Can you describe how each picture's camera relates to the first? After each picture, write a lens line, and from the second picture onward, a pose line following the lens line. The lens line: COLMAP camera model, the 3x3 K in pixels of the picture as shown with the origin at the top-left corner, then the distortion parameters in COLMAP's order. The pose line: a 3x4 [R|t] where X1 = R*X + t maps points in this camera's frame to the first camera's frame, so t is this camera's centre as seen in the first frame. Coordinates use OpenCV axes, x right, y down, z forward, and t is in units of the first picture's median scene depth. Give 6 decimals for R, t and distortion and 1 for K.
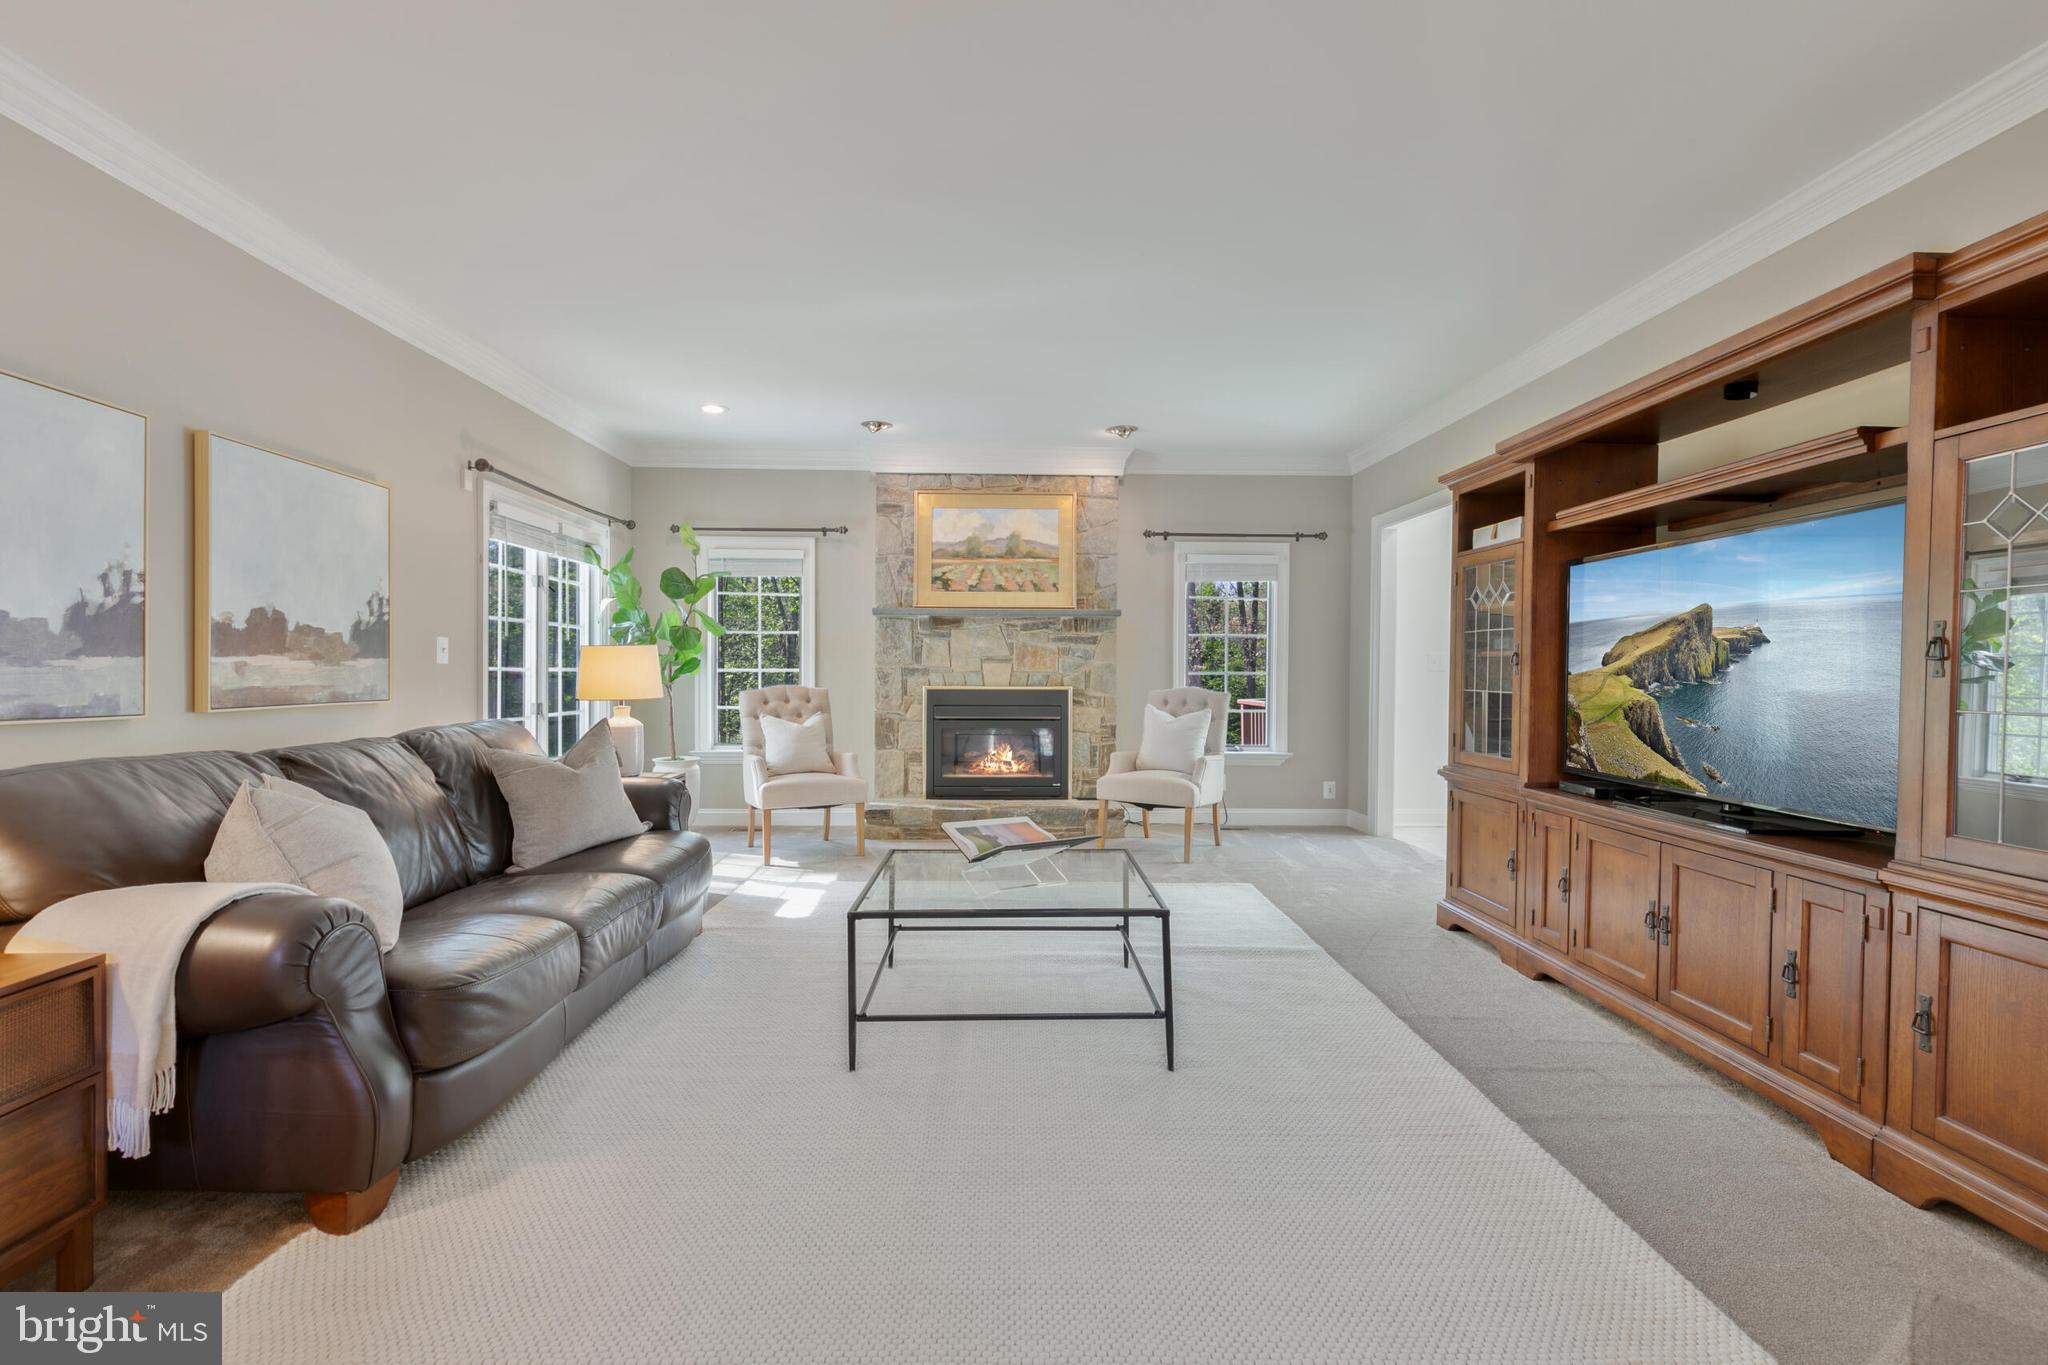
lens RADIAL K [[913.3, 0, 1025.5], [0, 913.3, 677.0], [0, 0, 1]] dist [0.003379, 0.000102]
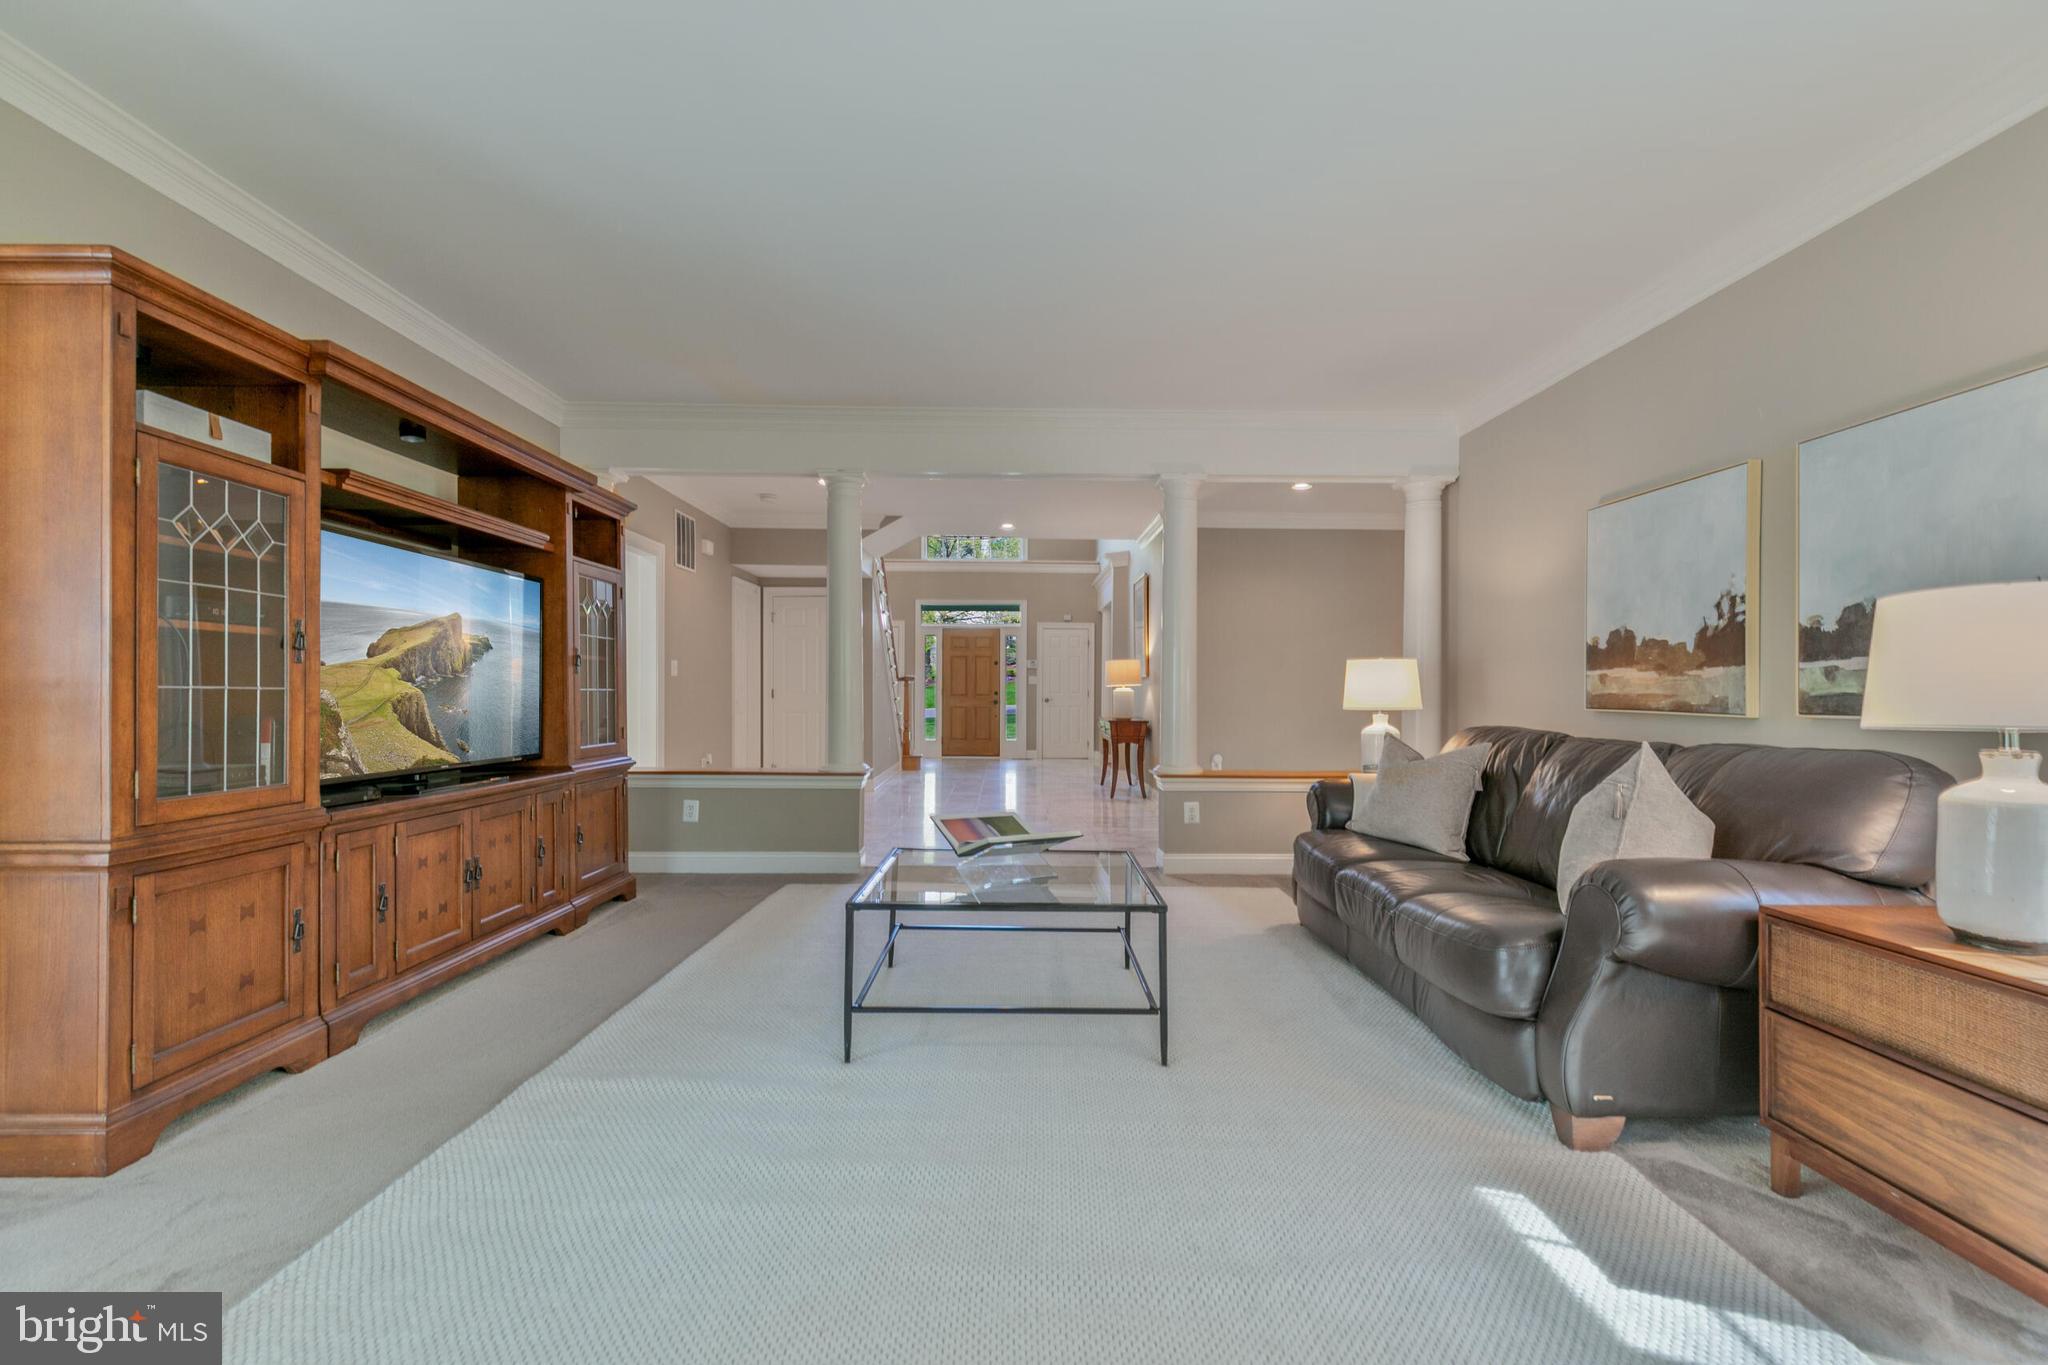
lens RADIAL K [[913.3, 0, 1018.0], [0, 913.3, 689.0], [0, 0, 1]] dist [0.003379, 0.000102]
pose [[-0.999961, -0.008769, 0.001029, -0.013187], [-0.008765, 0.999952, 0.004389, 0.005749], [-0.001067, 0.004380, -0.999990, 1.117883]]
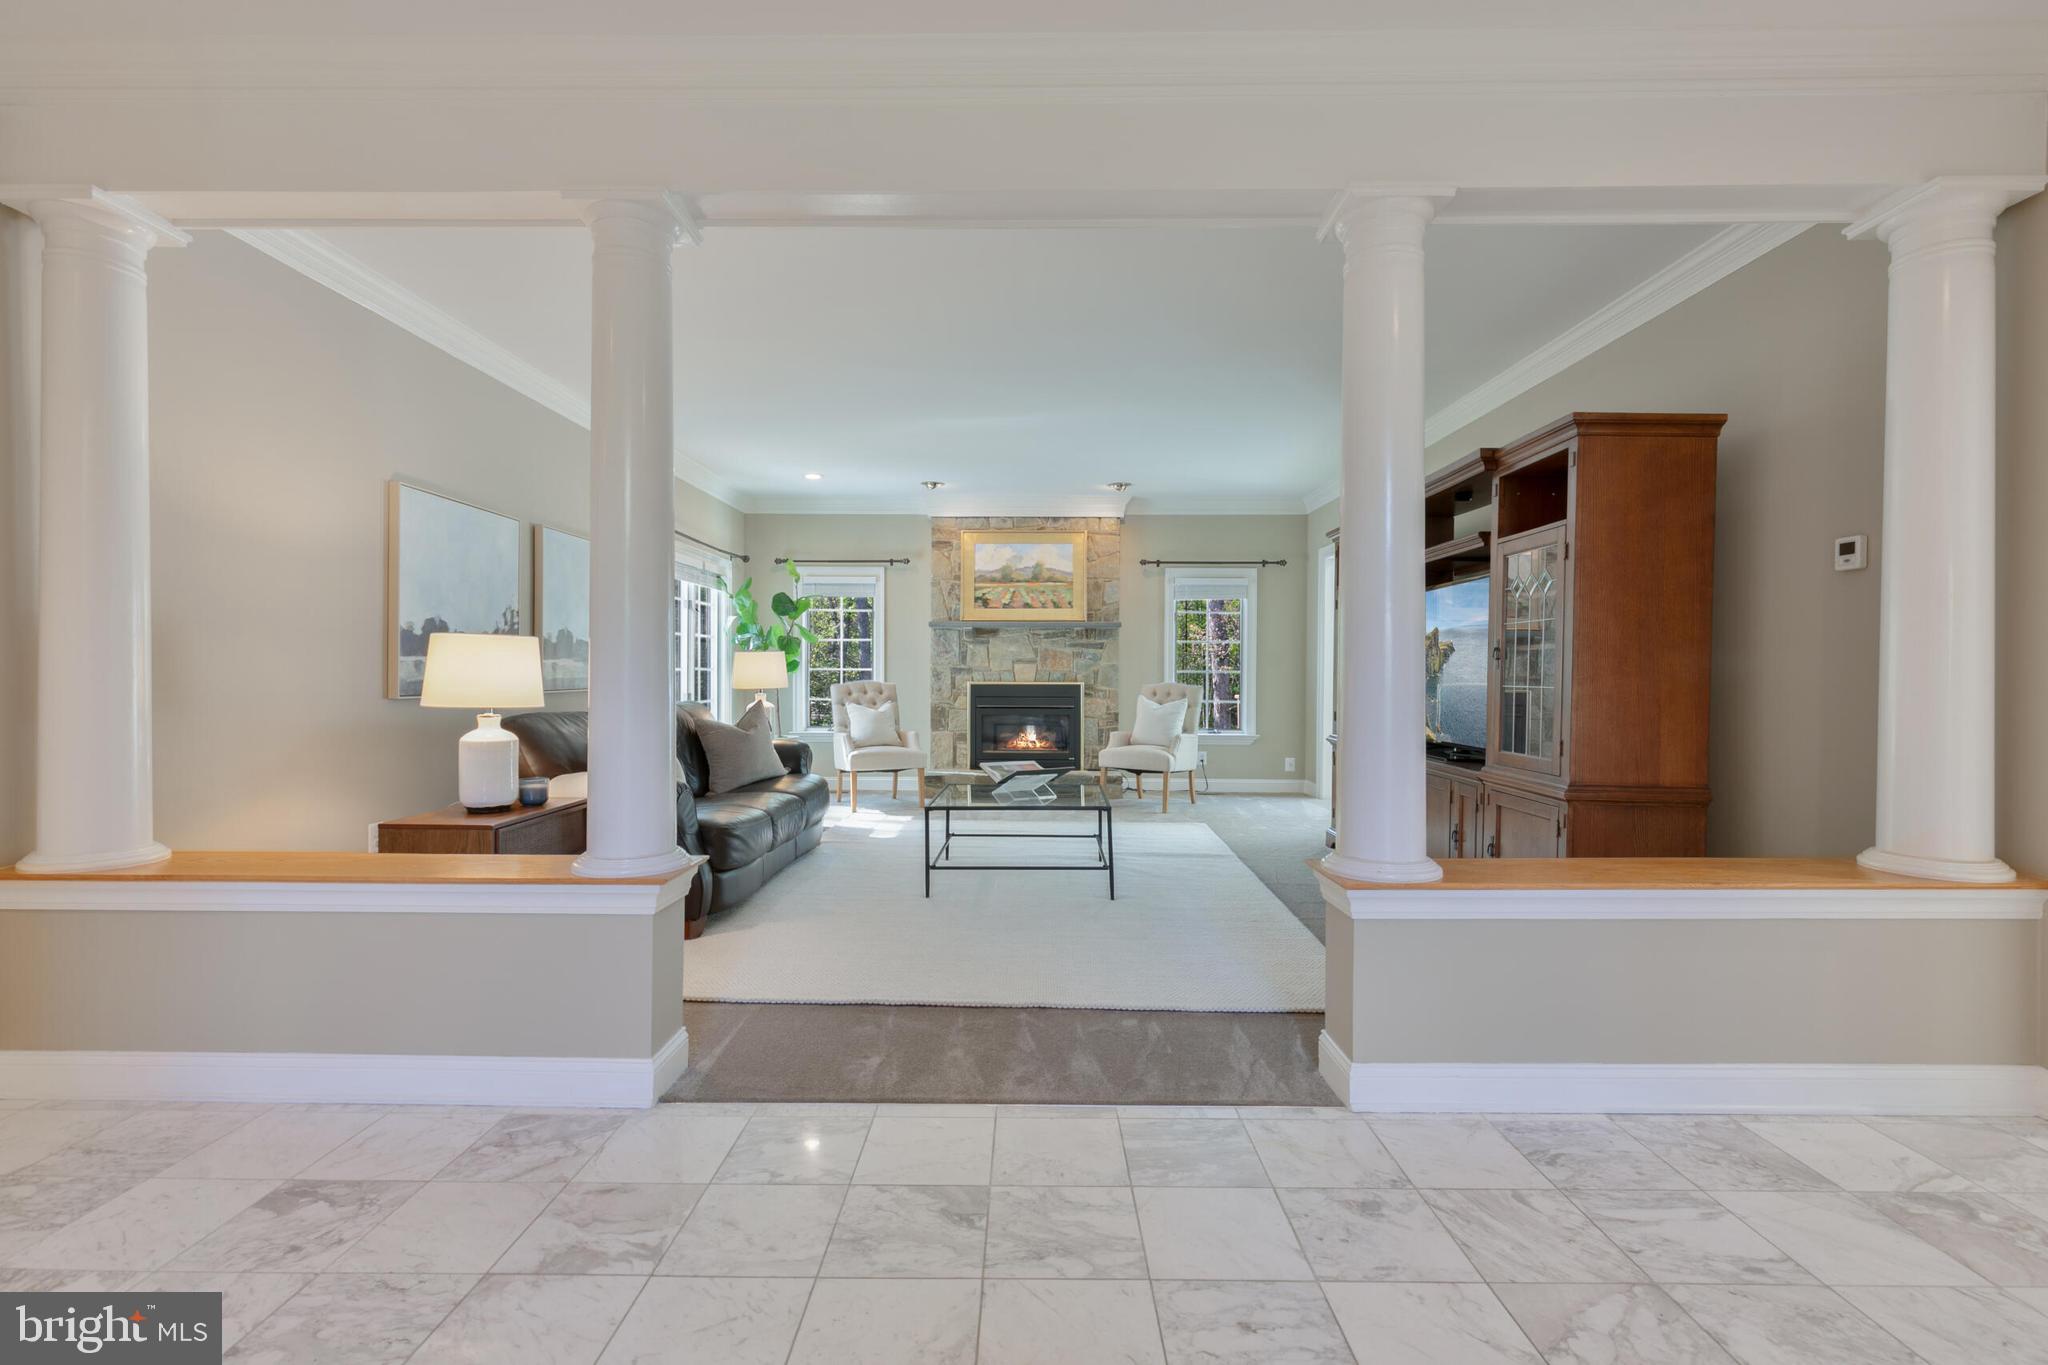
lens RADIAL K [[913.3, 0, 1027.6], [0, 913.3, 683.2], [0, 0, 1]] dist [0.003379, 0.000102]
pose [[0.998952, -0.000235, -0.045773, 0.037136], [0.000422, 0.999992, 0.004072, 0.008054], [0.045772, -0.004087, 0.998944, -0.338866]]
